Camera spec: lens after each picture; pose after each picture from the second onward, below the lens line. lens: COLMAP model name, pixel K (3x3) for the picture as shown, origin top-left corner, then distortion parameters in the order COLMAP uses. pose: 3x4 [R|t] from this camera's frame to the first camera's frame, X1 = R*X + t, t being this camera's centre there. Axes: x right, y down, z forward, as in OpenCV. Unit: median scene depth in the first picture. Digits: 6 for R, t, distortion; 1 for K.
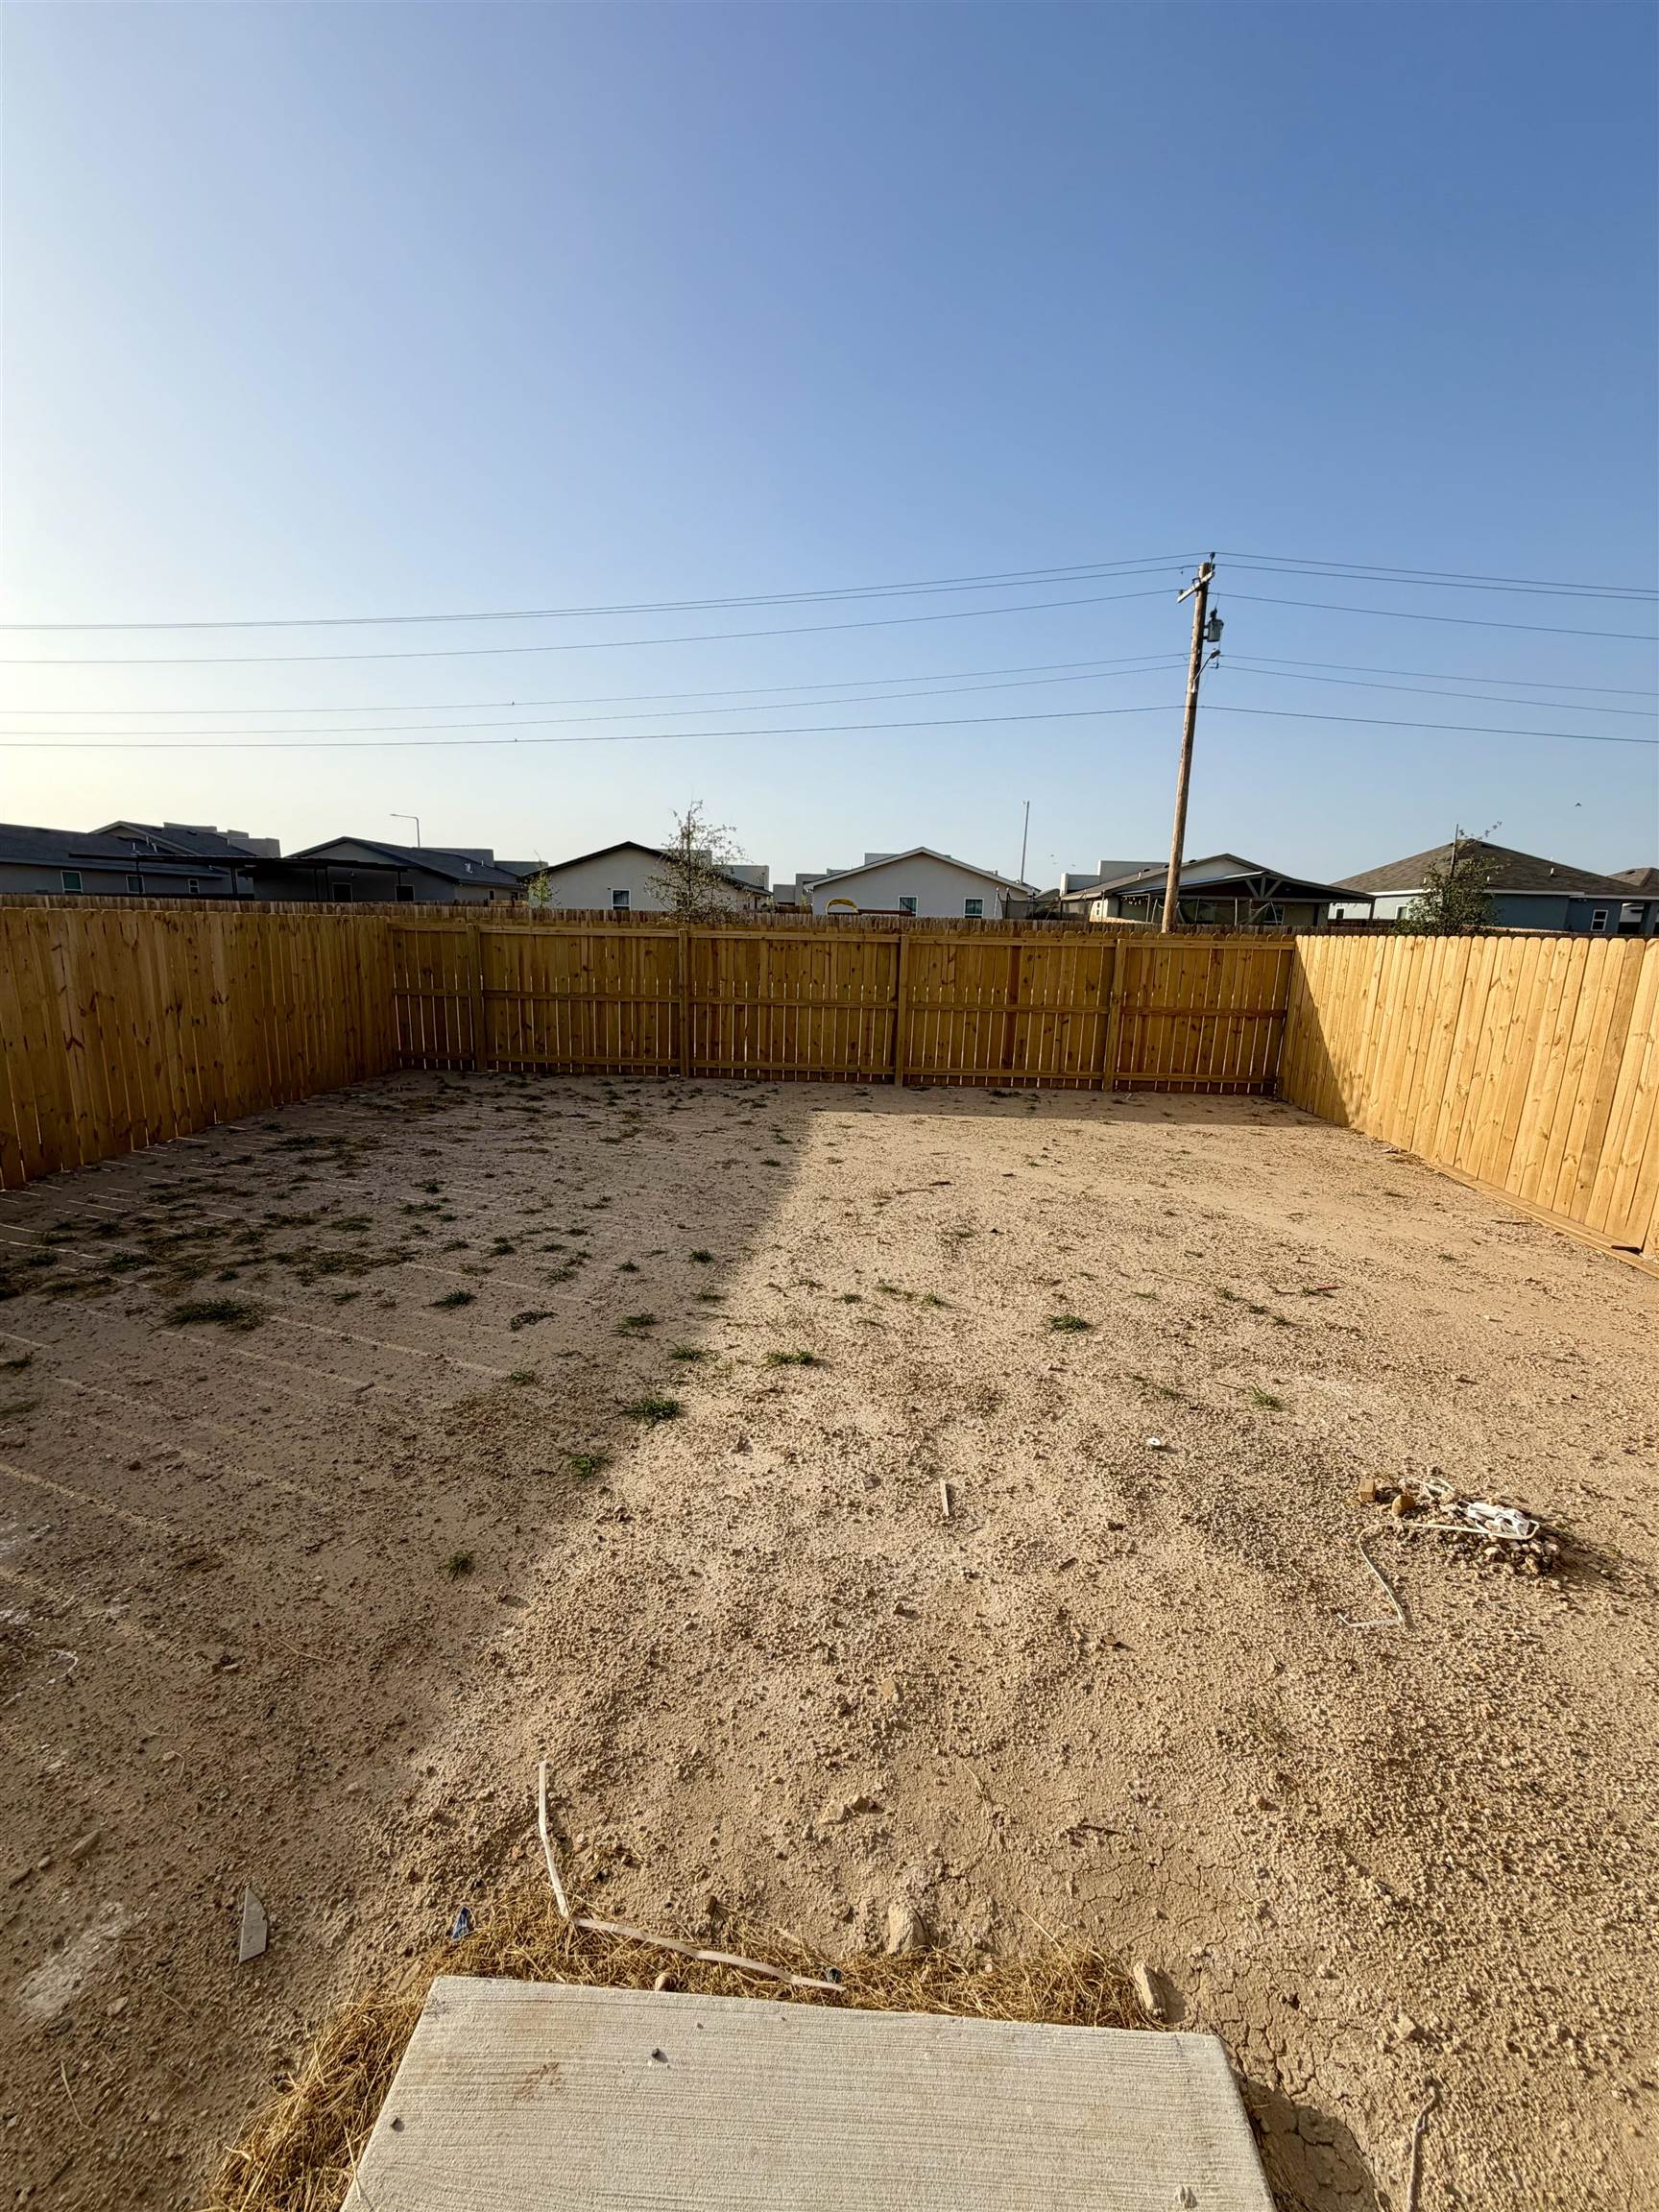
lens RADIAL K [[880.1, 0, 830.3], [0, 880.1, 1099.1], [0, 0, 1]] dist [-0.001712, 0.000628]
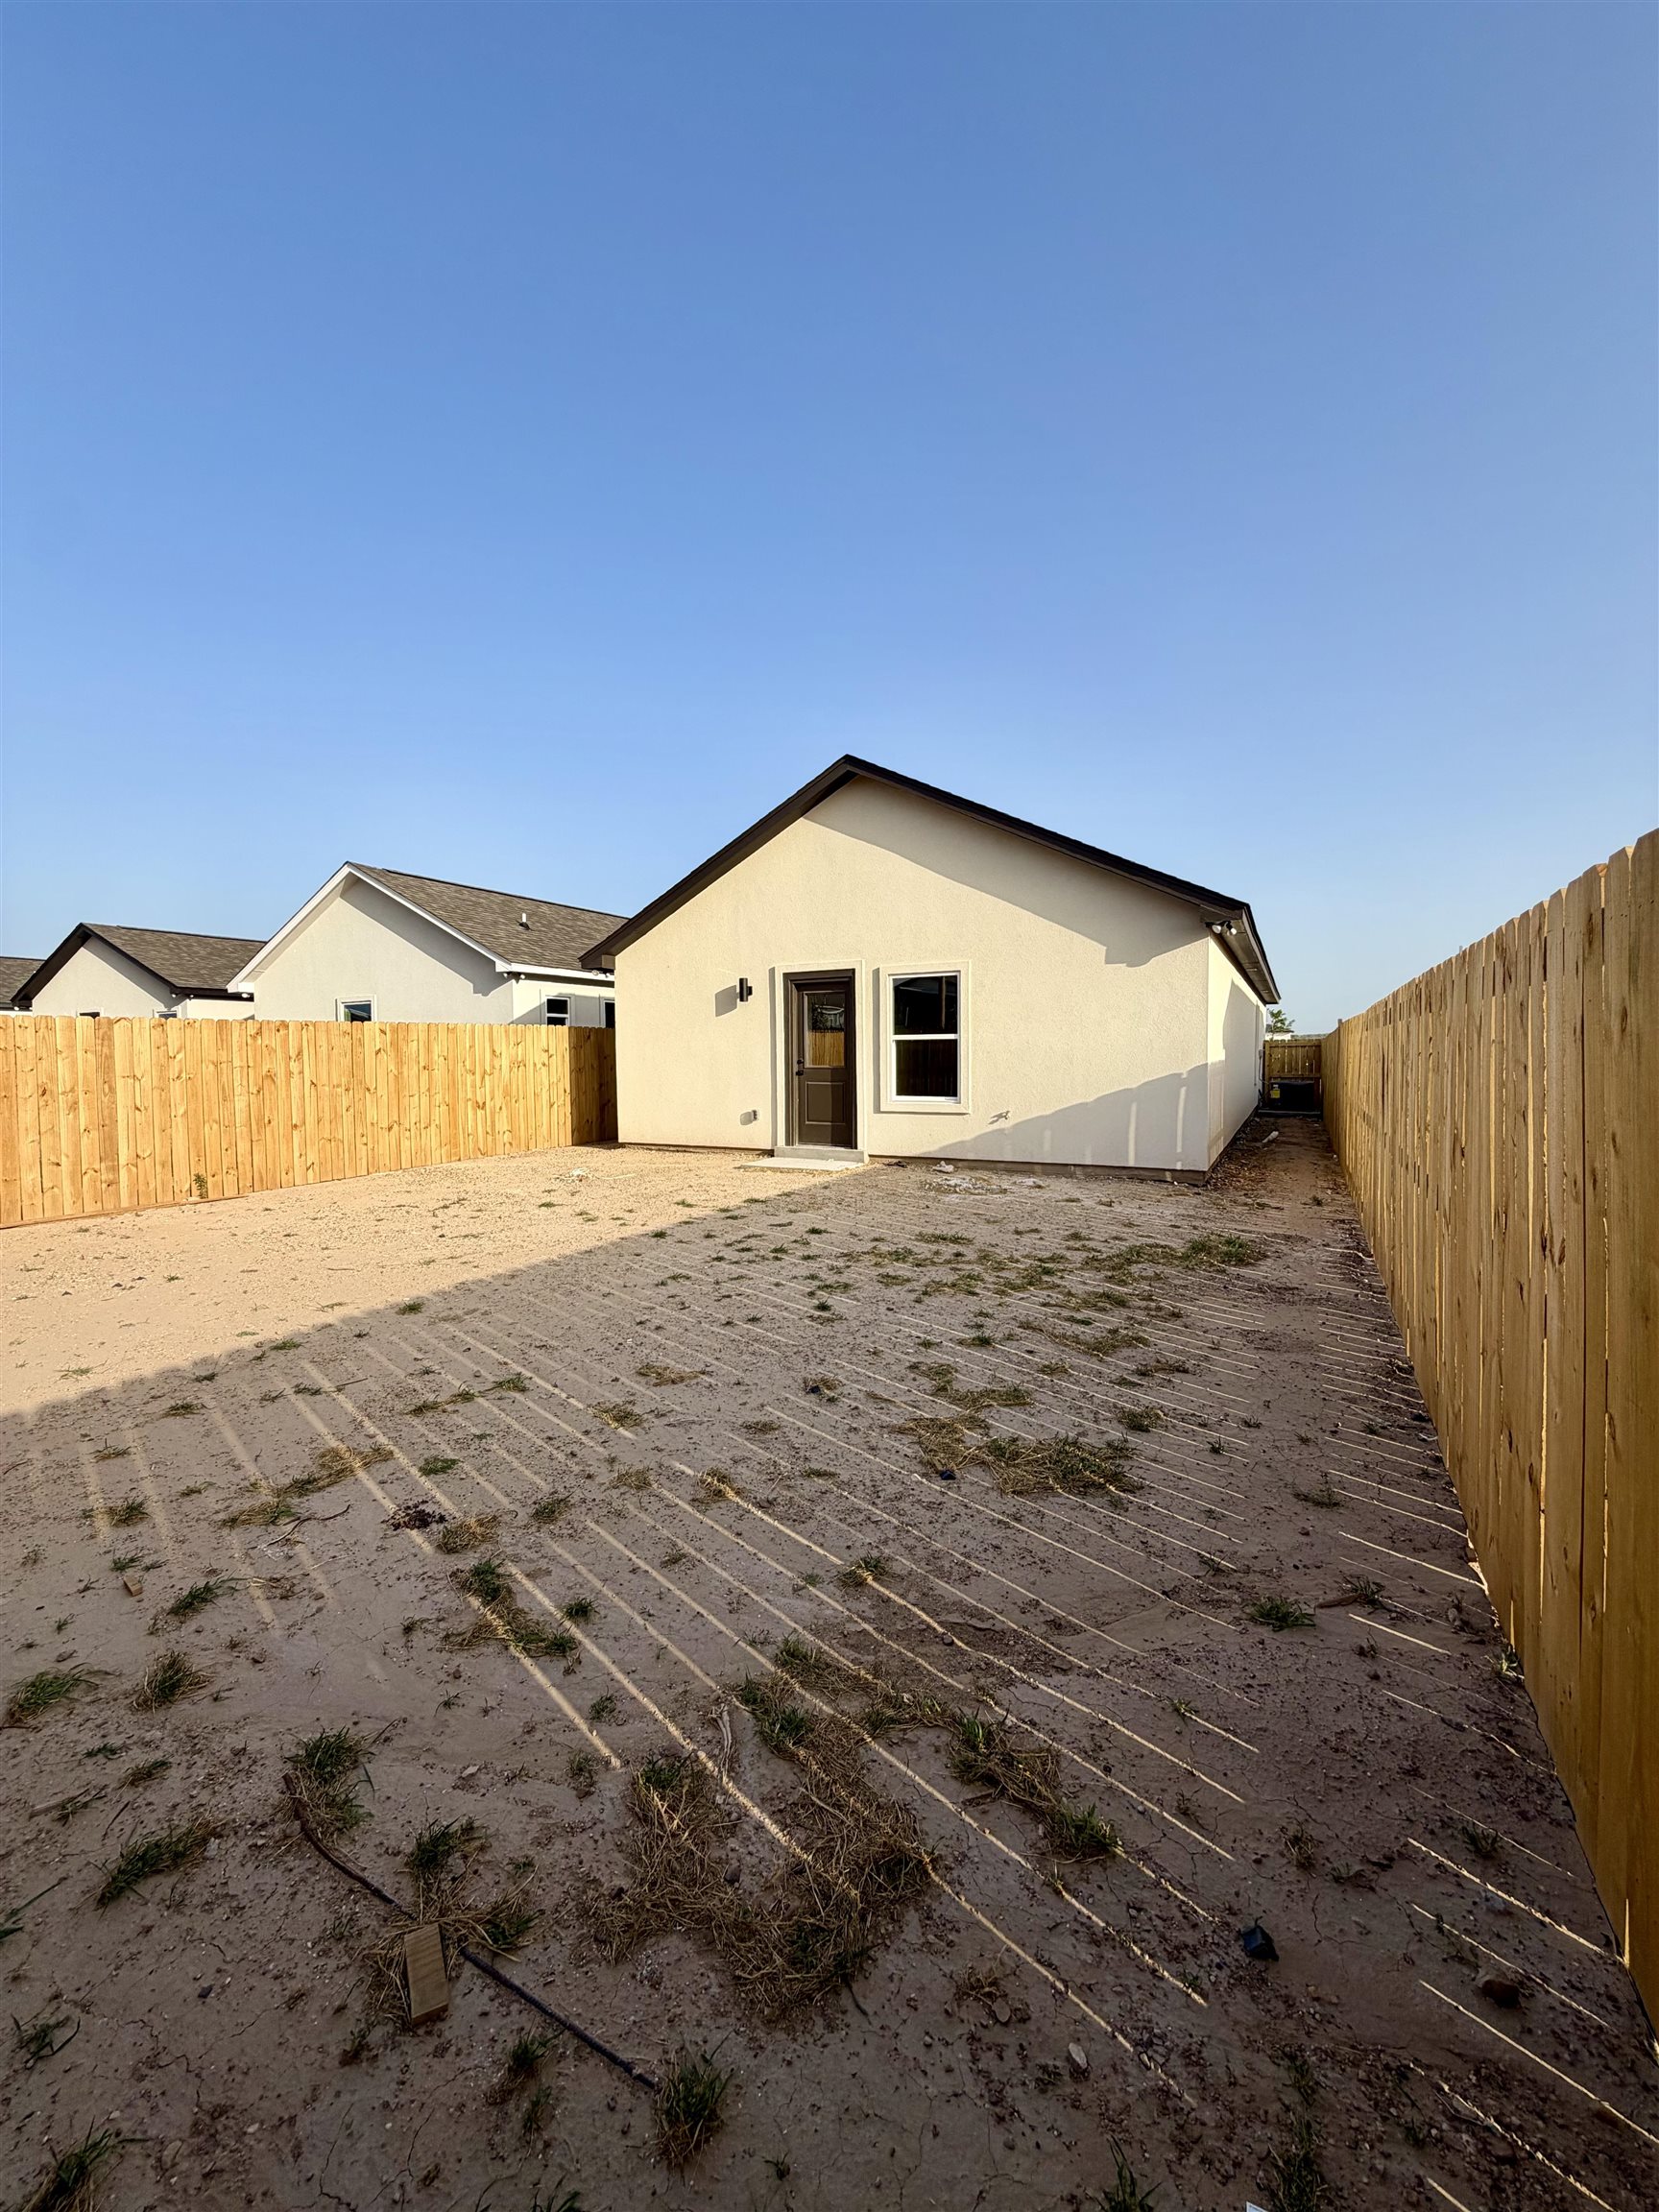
lens RADIAL K [[880.1, 0, 830.3], [0, 880.1, 1099.1], [0, 0, 1]] dist [-0.001712, 0.000628]
pose [[-0.906871, -0.037885, 0.419702, -0.834903], [0.075308, 0.965349, 0.249861, -0.314068], [-0.414625, 0.258198, -0.872594, 1.743542]]
